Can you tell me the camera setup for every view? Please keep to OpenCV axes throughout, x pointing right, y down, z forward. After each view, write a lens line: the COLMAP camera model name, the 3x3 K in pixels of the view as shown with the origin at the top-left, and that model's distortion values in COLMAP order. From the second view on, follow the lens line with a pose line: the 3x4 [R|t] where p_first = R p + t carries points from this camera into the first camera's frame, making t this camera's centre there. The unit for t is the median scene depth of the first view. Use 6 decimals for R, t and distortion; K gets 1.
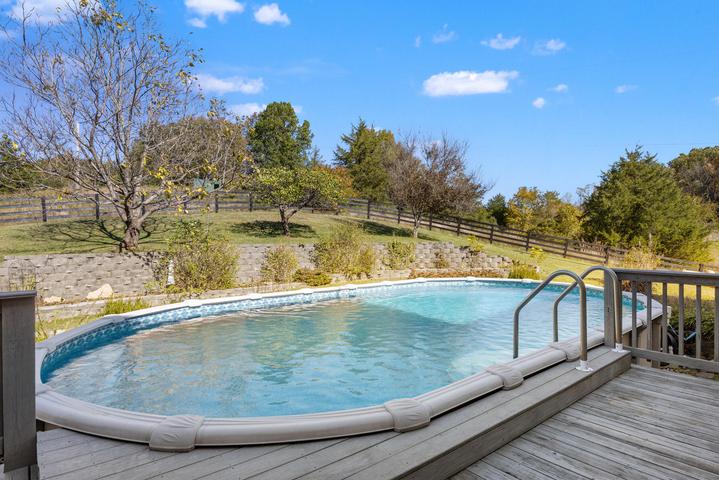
lens RADIAL K [[391.8, 0, 359.5], [0, 391.8, 240.0], [0, 0, 1]] dist [0.001070, 0.000529]
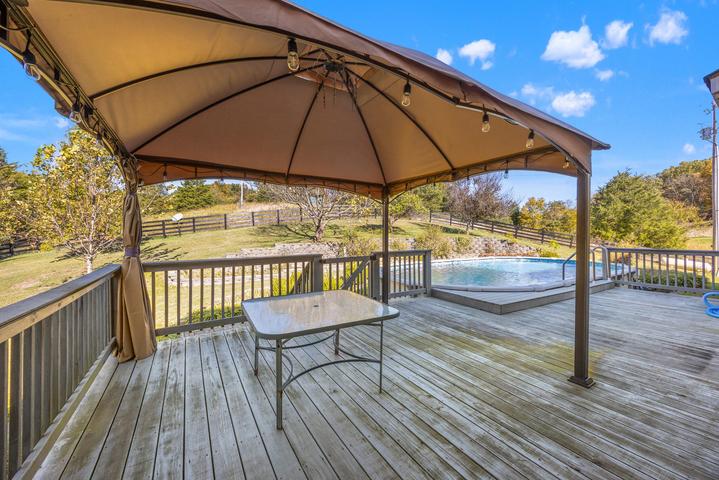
lens RADIAL K [[276.7, 0, 361.5], [0, 276.7, 232.8], [0, 0, 1]] dist [-0.001965, 0.000003]
pose [[0.987982, -0.002113, -0.154557, -0.135497], [0.000262, 0.999928, -0.011992, 0.000041], [0.154571, 0.011808, 0.987911, -0.214067]]
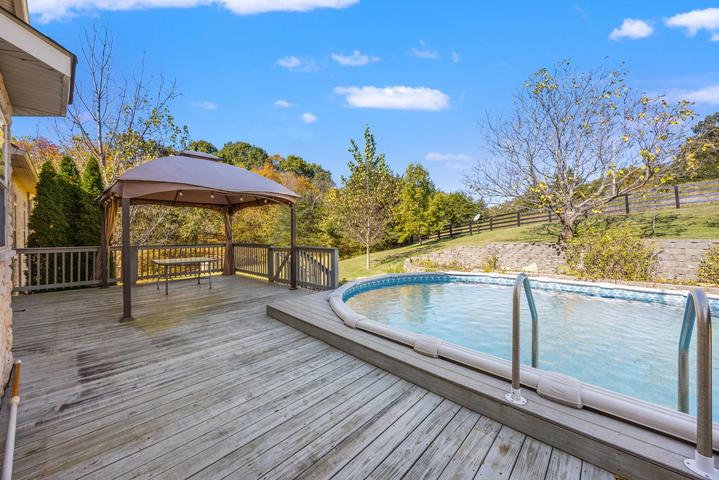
lens RADIAL K [[276.7, 0, 361.5], [0, 276.7, 232.8], [0, 0, 1]] dist [-0.001965, 0.000003]
pose [[0.097235, -0.001965, -0.995259, 0.209248], [-0.001509, 0.999997, -0.002122, -0.001796], [0.995260, 0.001708, 0.097232, 0.119543]]
